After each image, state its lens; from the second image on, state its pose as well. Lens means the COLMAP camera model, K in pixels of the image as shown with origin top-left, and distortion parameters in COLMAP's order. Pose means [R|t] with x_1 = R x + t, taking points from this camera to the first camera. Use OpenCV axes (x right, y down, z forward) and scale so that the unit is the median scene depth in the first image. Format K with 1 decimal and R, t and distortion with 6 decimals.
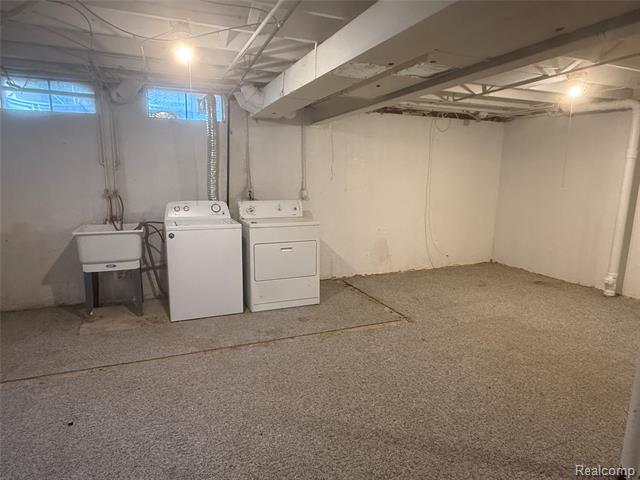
lens RADIAL K [[388.7, 0, 320.0], [0, 388.7, 240.0], [0, 0, 1]] dist [0.002175, 0.001023]
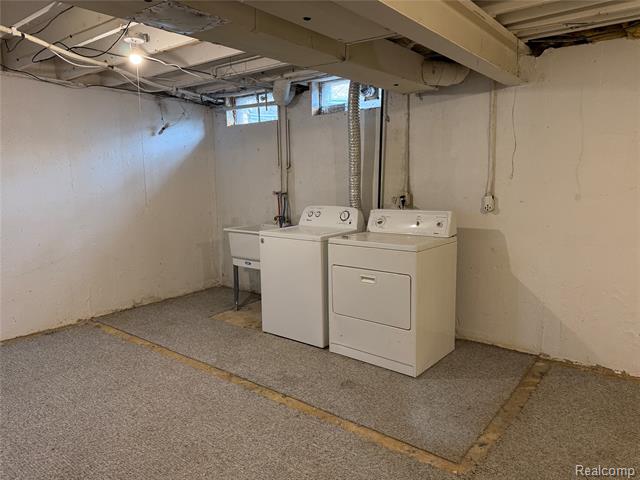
lens RADIAL K [[449.9, 0, 320.0], [0, 449.9, 240.0], [0, 0, 1]] dist [0.039463, -0.000441]
pose [[0.484014, 0.108006, -0.868369, 0.587962], [-0.128249, 0.990394, 0.051699, -0.080512], [0.865611, 0.086344, 0.493216, 0.539196]]
